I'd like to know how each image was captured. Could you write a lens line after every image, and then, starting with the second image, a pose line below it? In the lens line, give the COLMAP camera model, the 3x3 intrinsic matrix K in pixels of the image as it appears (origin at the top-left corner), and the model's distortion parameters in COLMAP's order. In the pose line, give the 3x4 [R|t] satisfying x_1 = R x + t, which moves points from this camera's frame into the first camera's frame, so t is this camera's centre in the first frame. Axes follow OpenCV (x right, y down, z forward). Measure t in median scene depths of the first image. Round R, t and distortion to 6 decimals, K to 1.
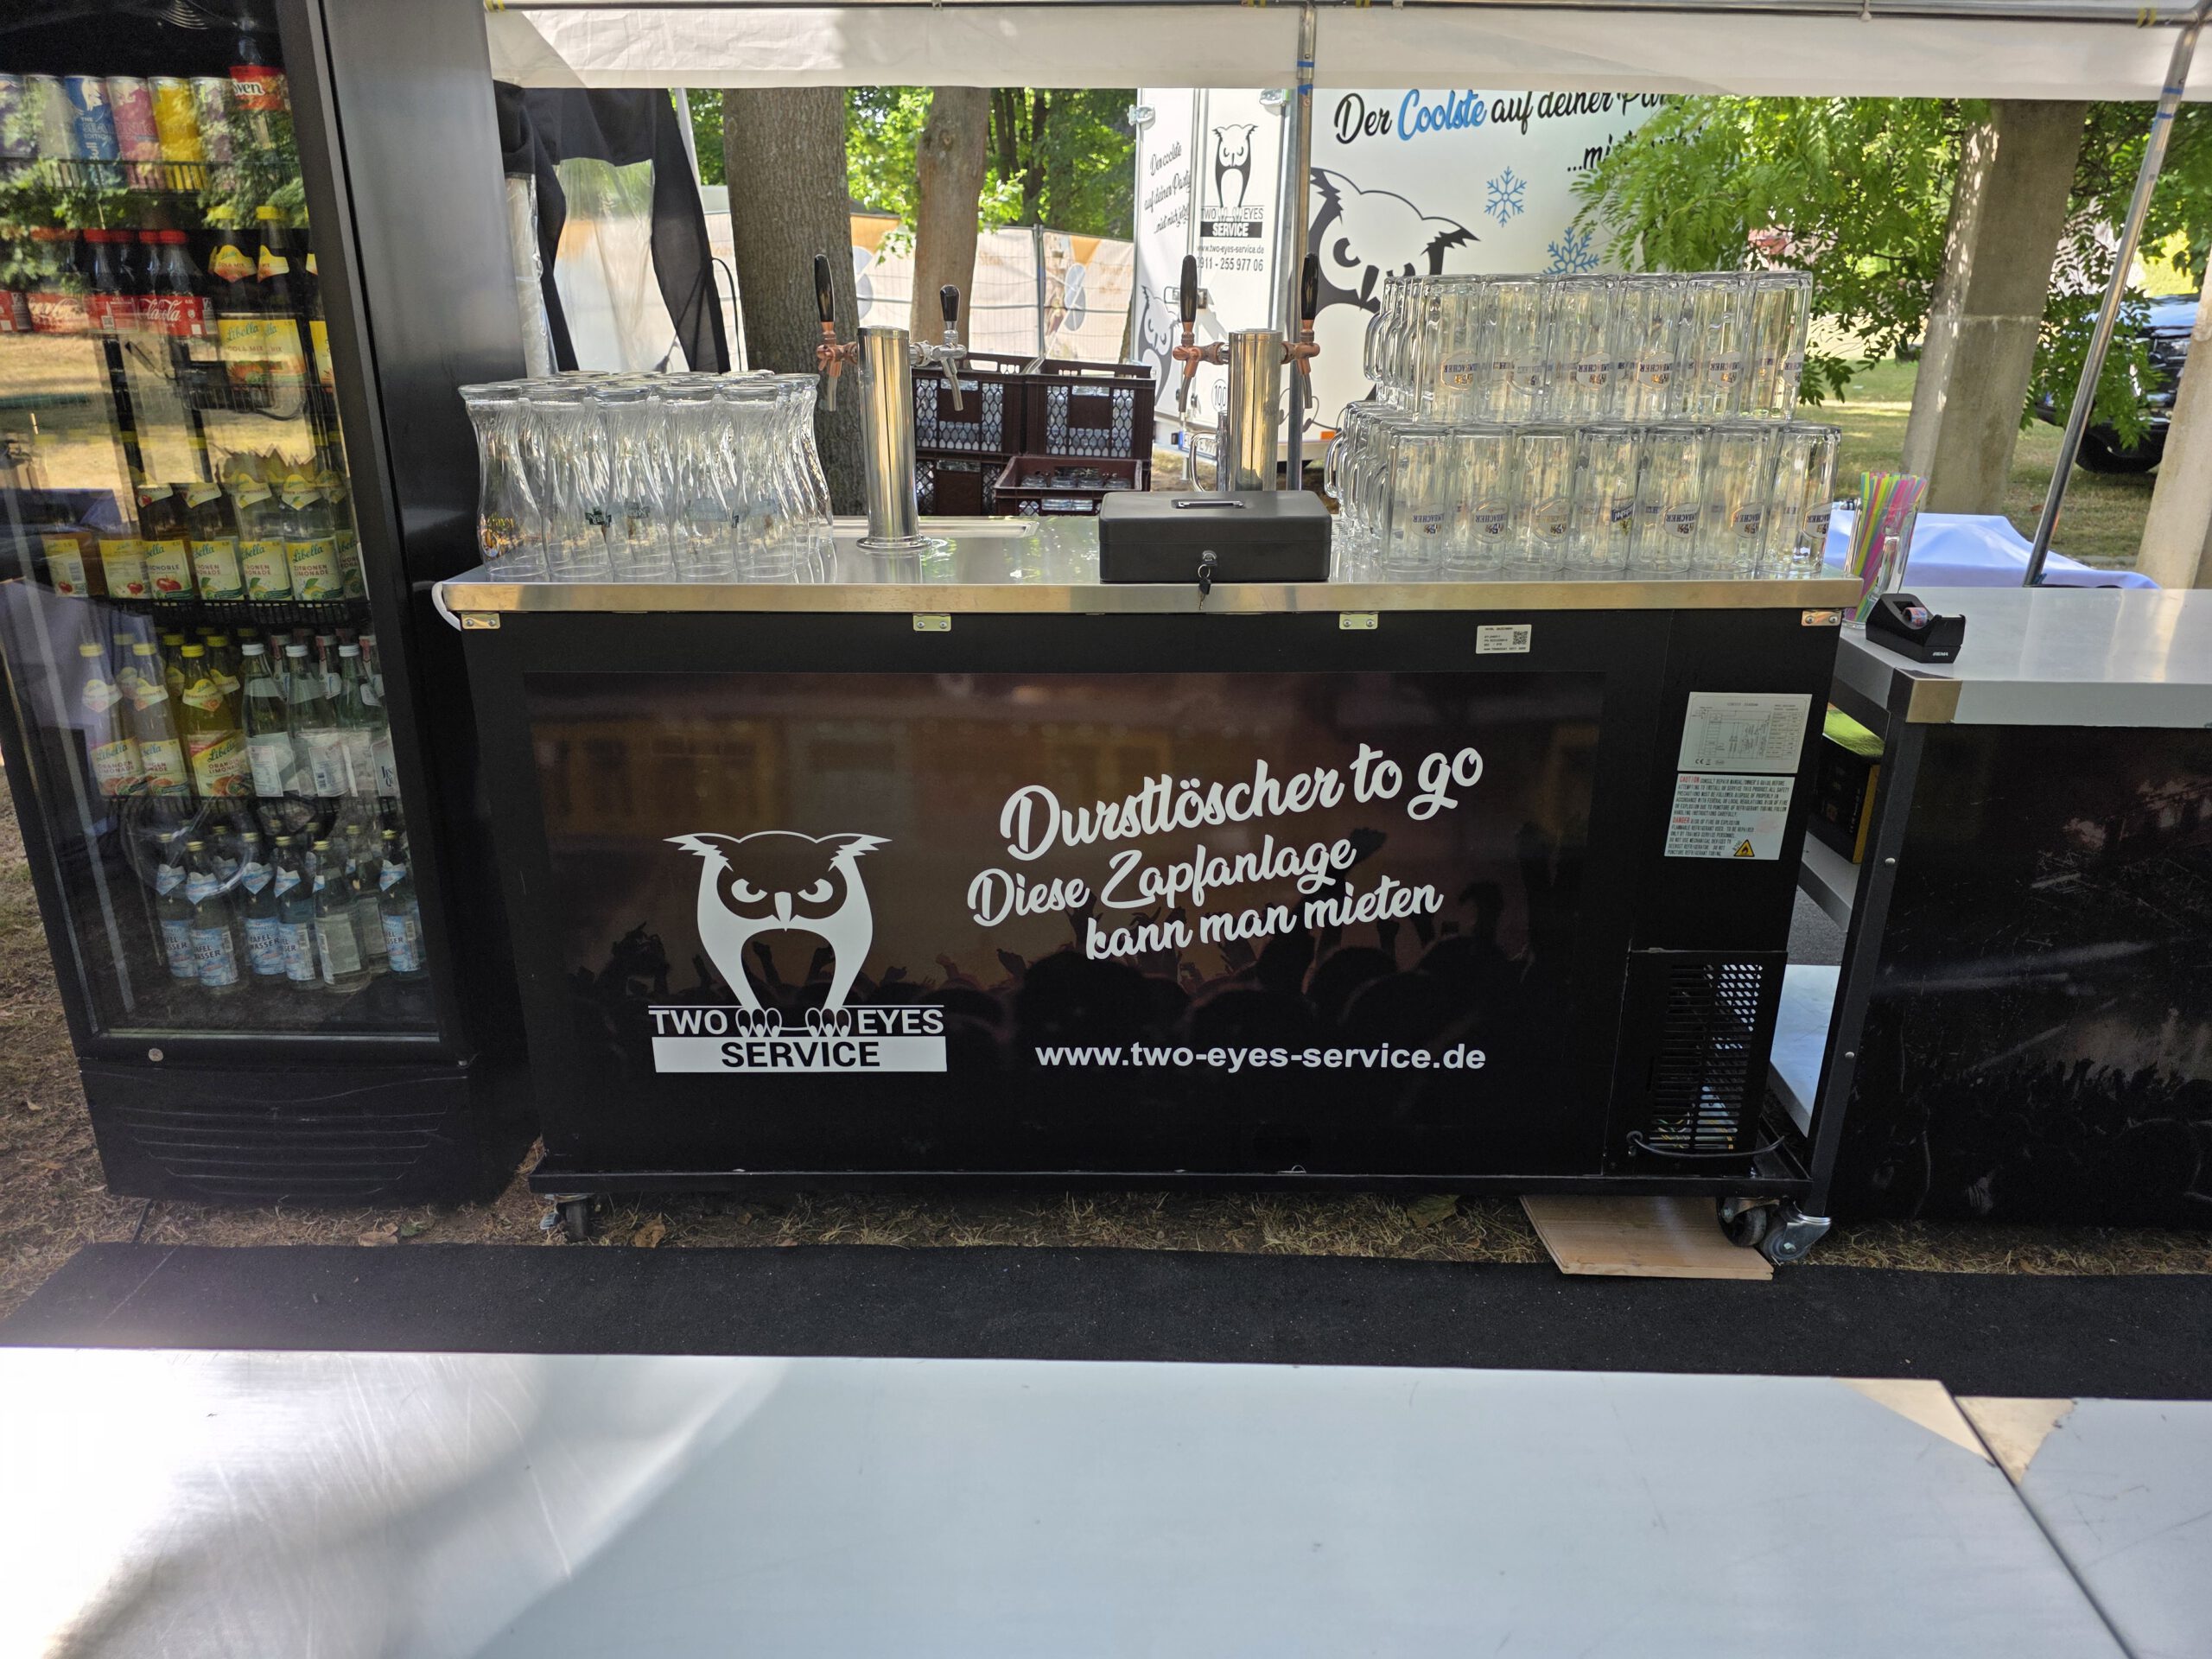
lens RADIAL K [[1475.2, 0, 1103.5], [0, 1475.2, 841.7], [0, 0, 1]] dist [0.037026, -0.032917]
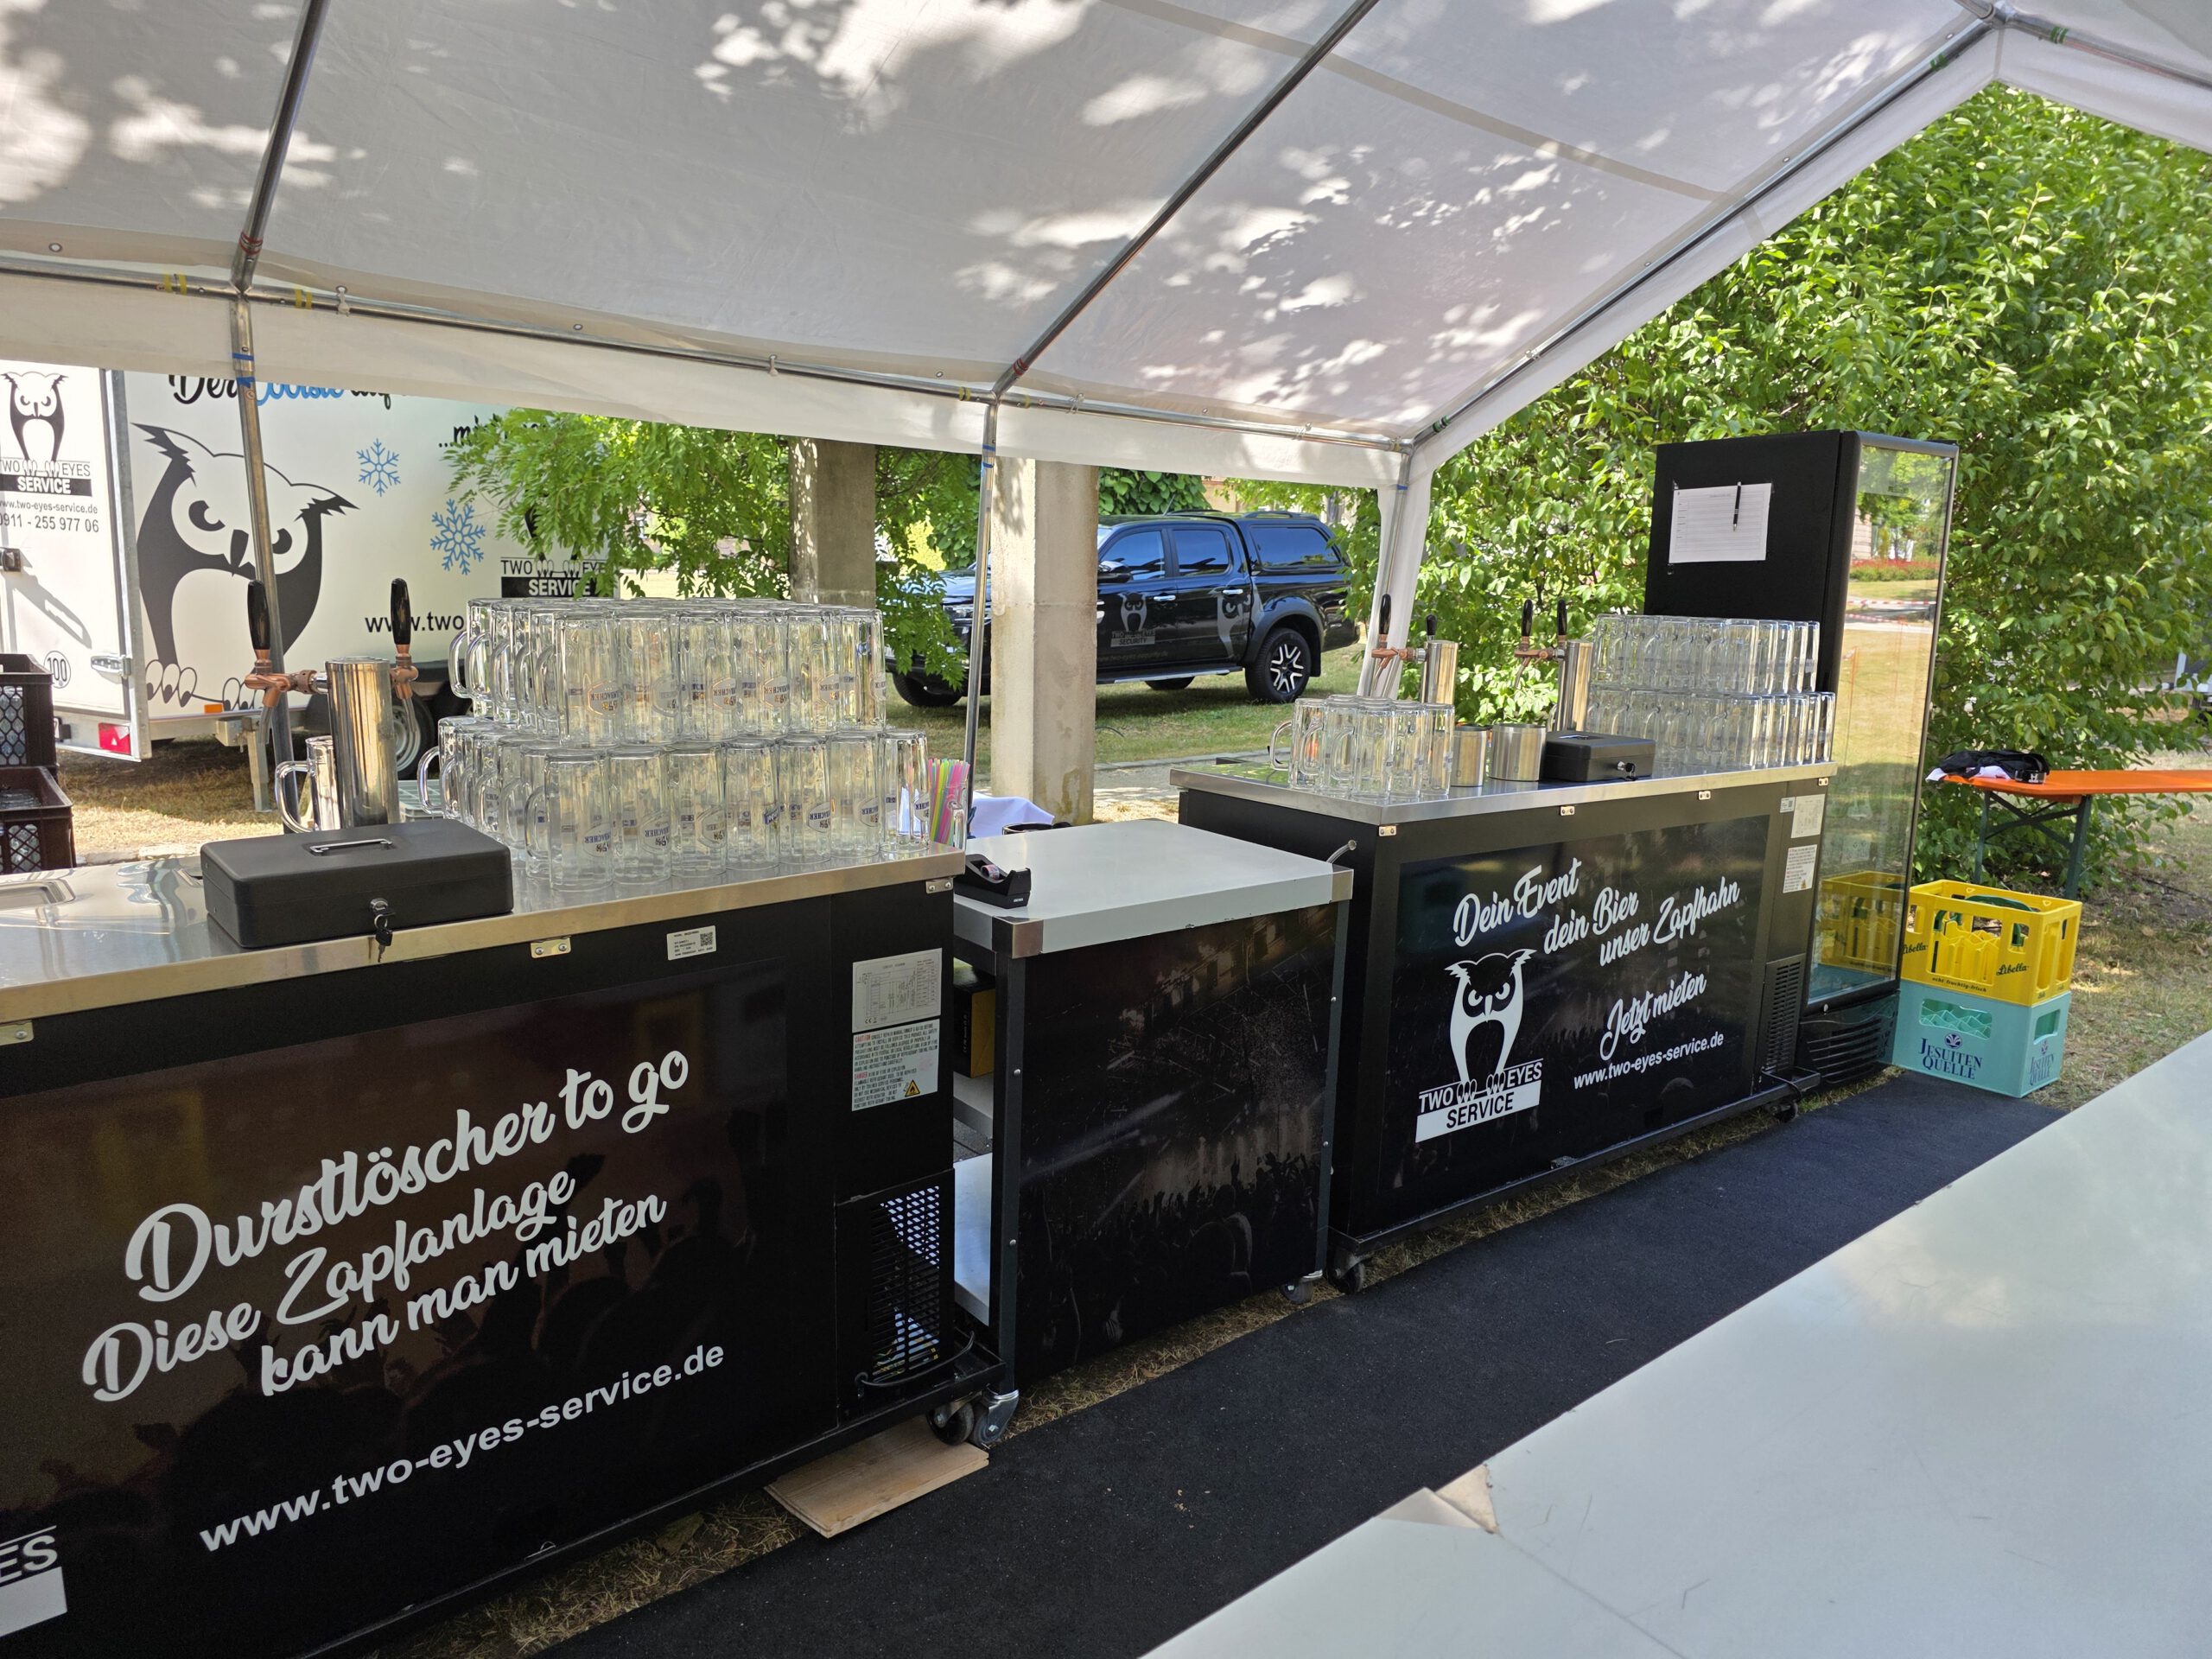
lens RADIAL K [[1475.2, 0, 1110.9], [0, 1475.2, 833.1], [0, 0, 1]] dist [0.037026, -0.032917]
pose [[0.746847, -0.106334, 0.656440, -0.167649], [0.211517, 0.973852, -0.082898, -0.056818], [-0.630460, 0.200760, 0.749810, 0.013574]]
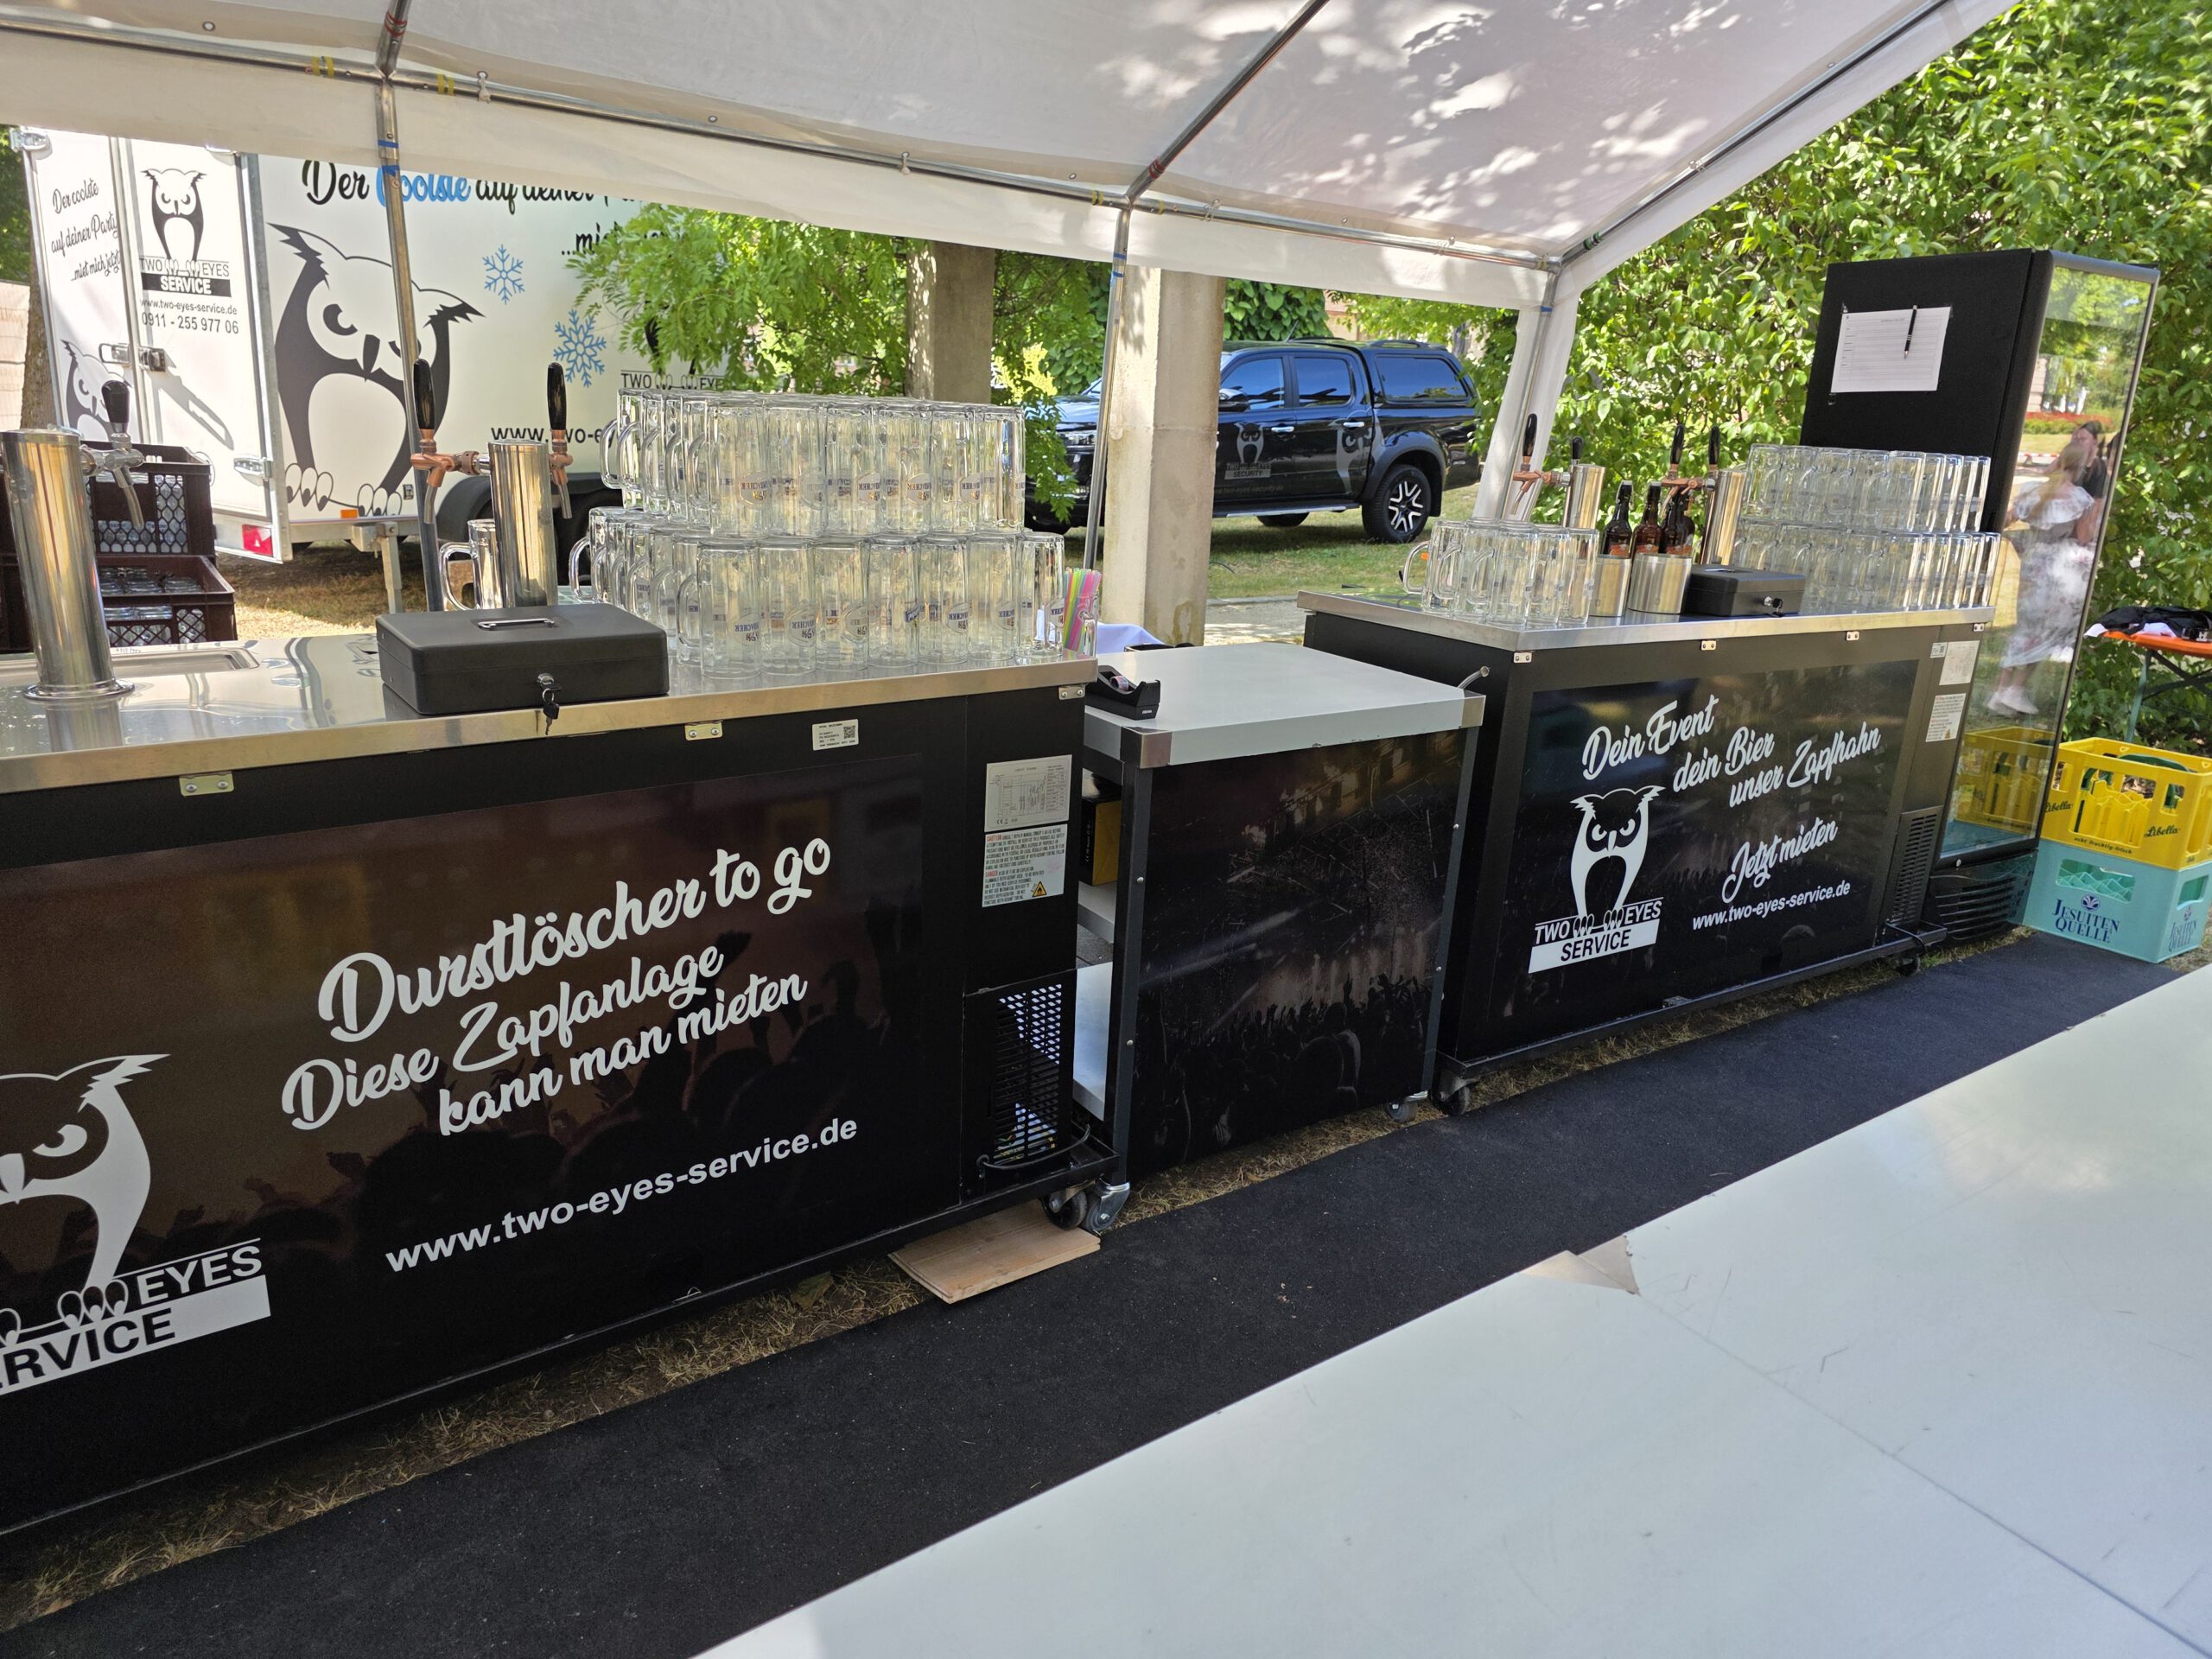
lens RADIAL K [[1475.2, 0, 1108.9], [0, 1475.2, 819.1], [0, 0, 1]] dist [0.037026, -0.032917]
pose [[0.793197, -0.137995, 0.593124, -0.193212], [0.171193, 0.985237, 0.000283, -0.038479], [-0.584407, 0.101315, 0.805111, 0.027950]]
